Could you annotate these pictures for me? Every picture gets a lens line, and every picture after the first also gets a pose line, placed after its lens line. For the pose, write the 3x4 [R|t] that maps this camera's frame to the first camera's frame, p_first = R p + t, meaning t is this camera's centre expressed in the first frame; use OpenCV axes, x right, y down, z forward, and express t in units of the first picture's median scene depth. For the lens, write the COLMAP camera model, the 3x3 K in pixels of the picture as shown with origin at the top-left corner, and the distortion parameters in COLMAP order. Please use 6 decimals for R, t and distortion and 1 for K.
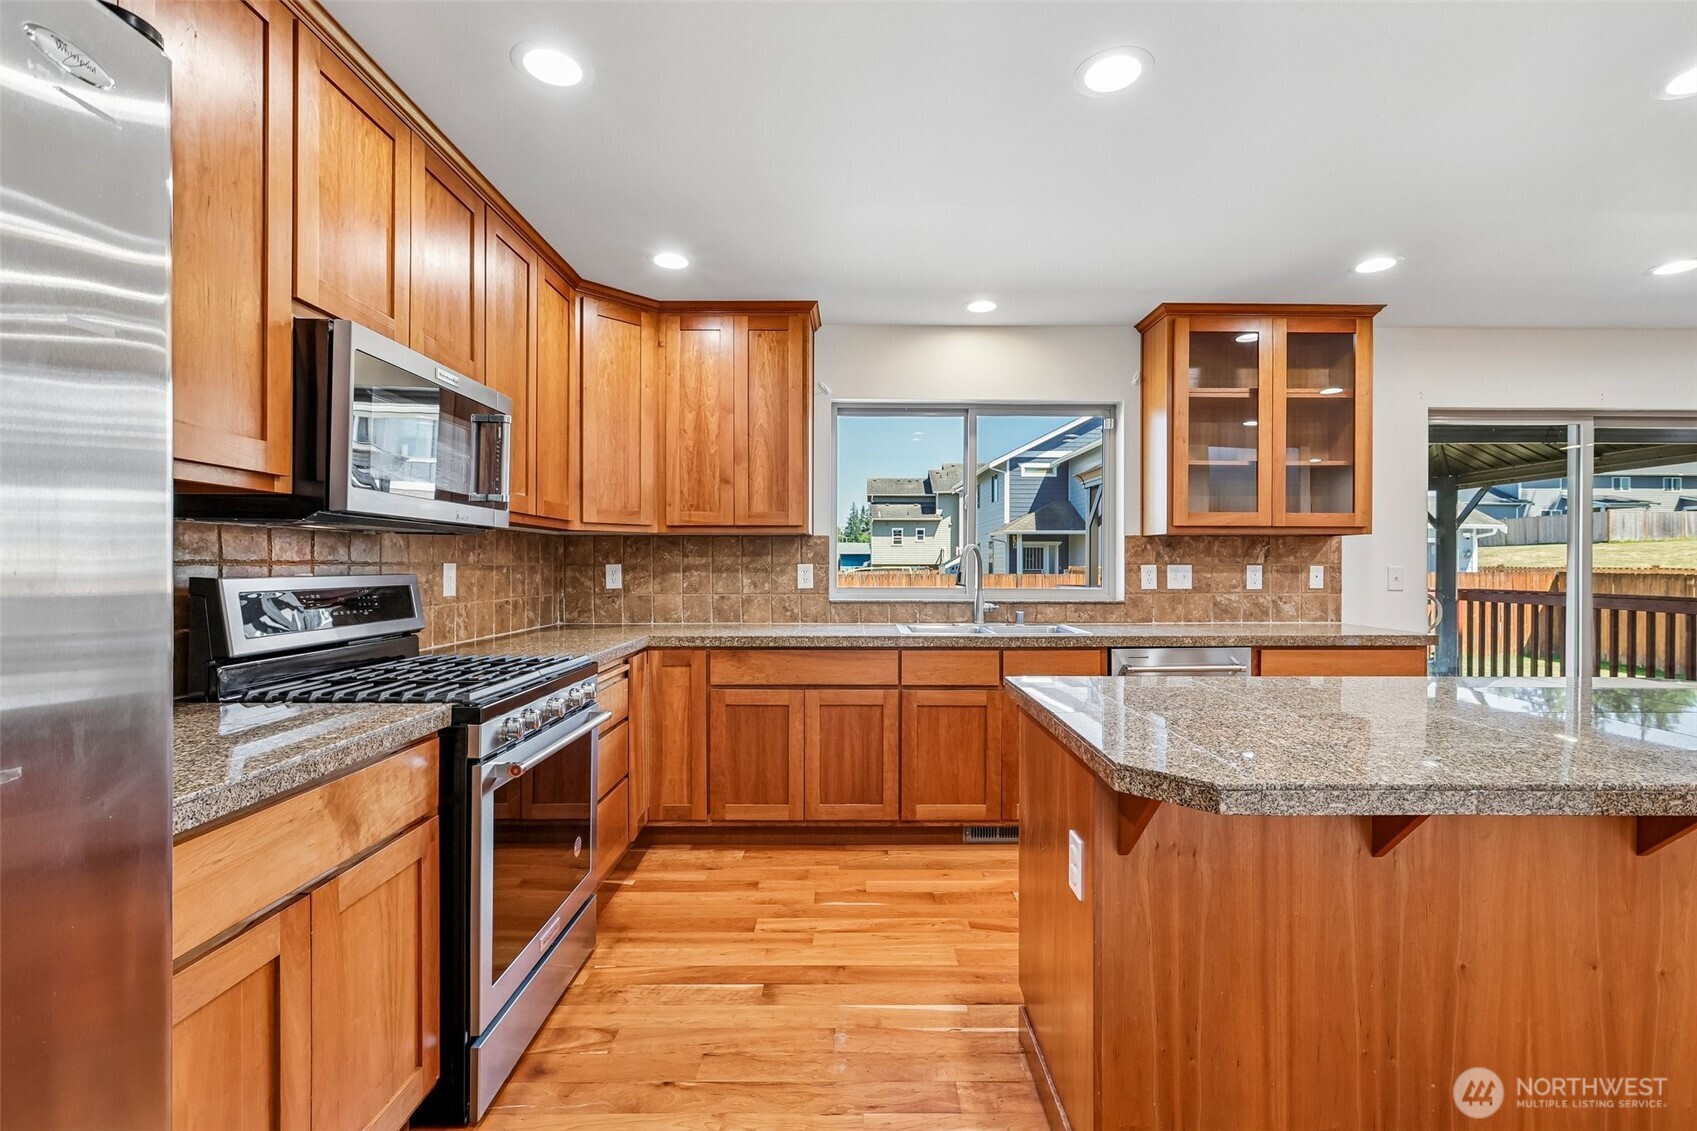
lens RADIAL K [[756.5, 0, 851.6], [0, 756.5, 566.4], [0, 0, 1]] dist [0.003832, 0.002146]
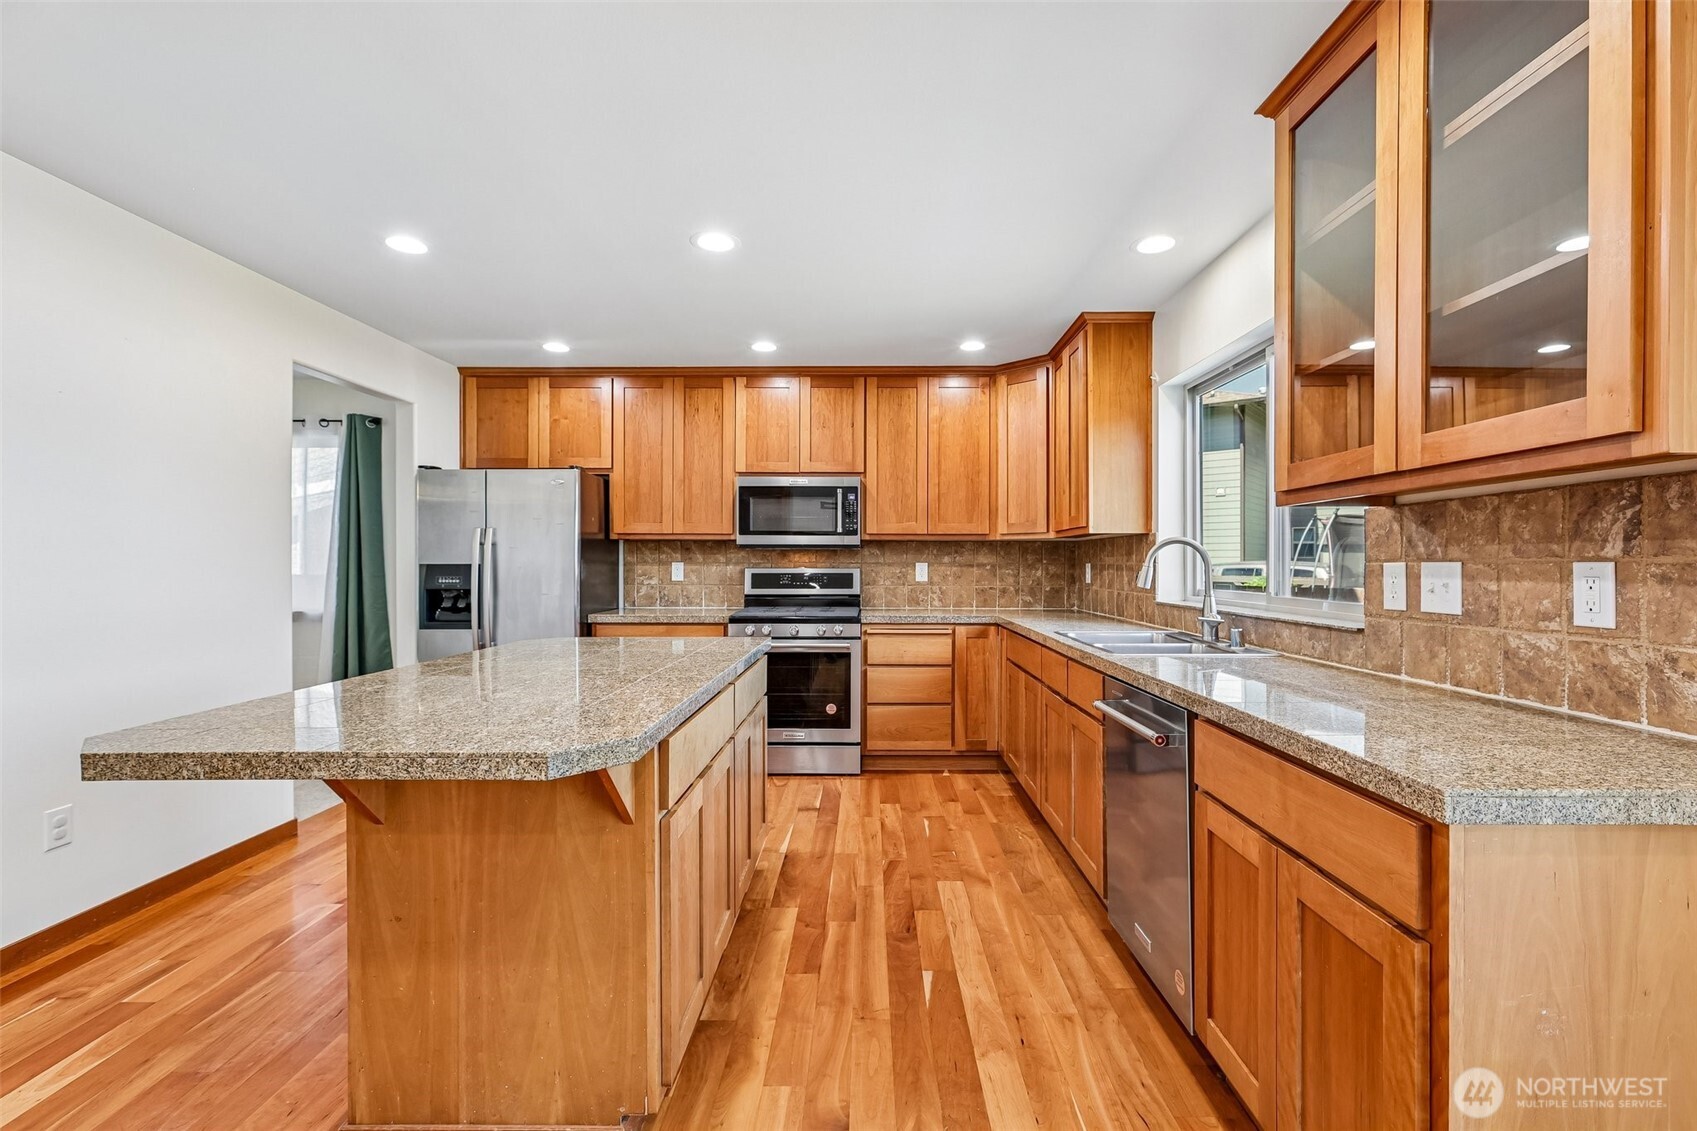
lens RADIAL K [[756.5, 0, 849.5], [0, 756.5, 563.9], [0, 0, 1]] dist [0.003832, 0.002146]
pose [[-0.033747, -0.000336, -0.999430, 0.916631], [0.000983, 0.999999, -0.000369, -0.000984], [0.999430, -0.000995, -0.033746, 0.647589]]
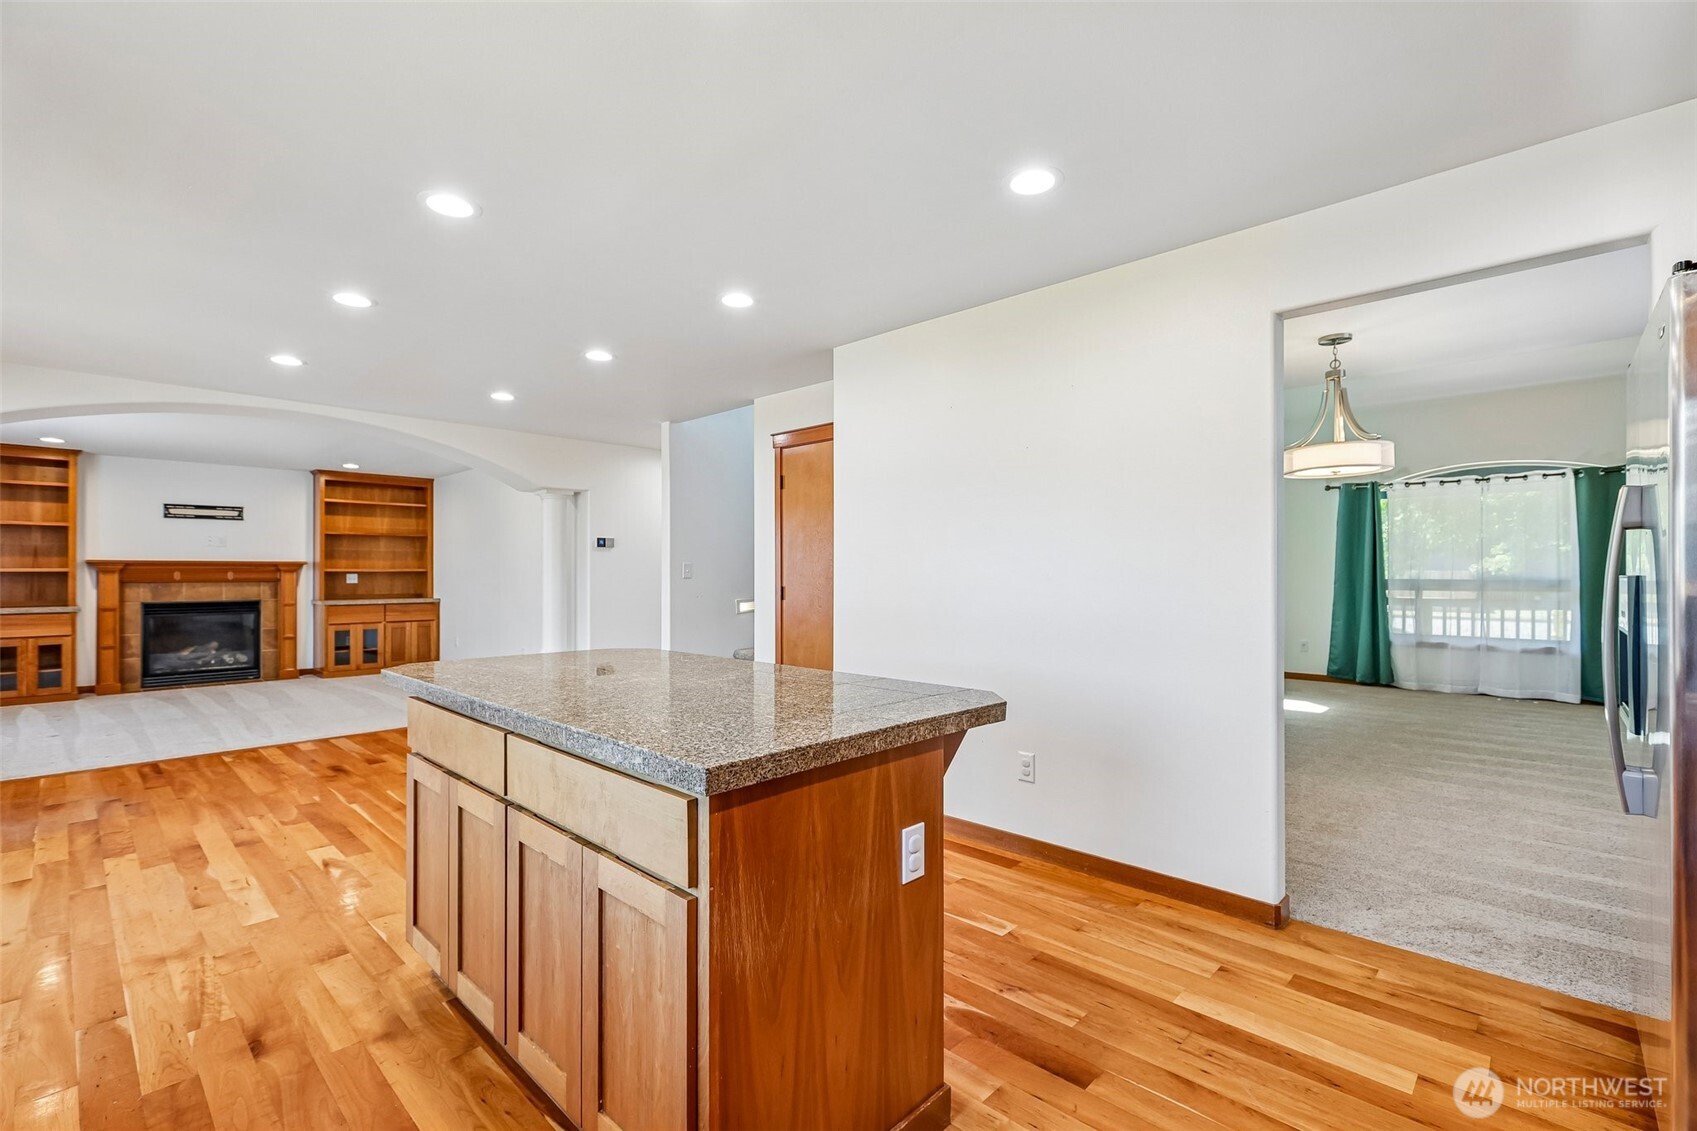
lens RADIAL K [[763.9, 0, 858.8], [0, 763.9, 566.0], [0, 0, 1]] dist [0.008540, 0.002214]
pose [[-0.718252, 0.007164, 0.695746, -0.149833], [0.001576, 0.999961, -0.008669, -0.002083], [-0.695781, -0.005130, -0.718235, 0.721994]]
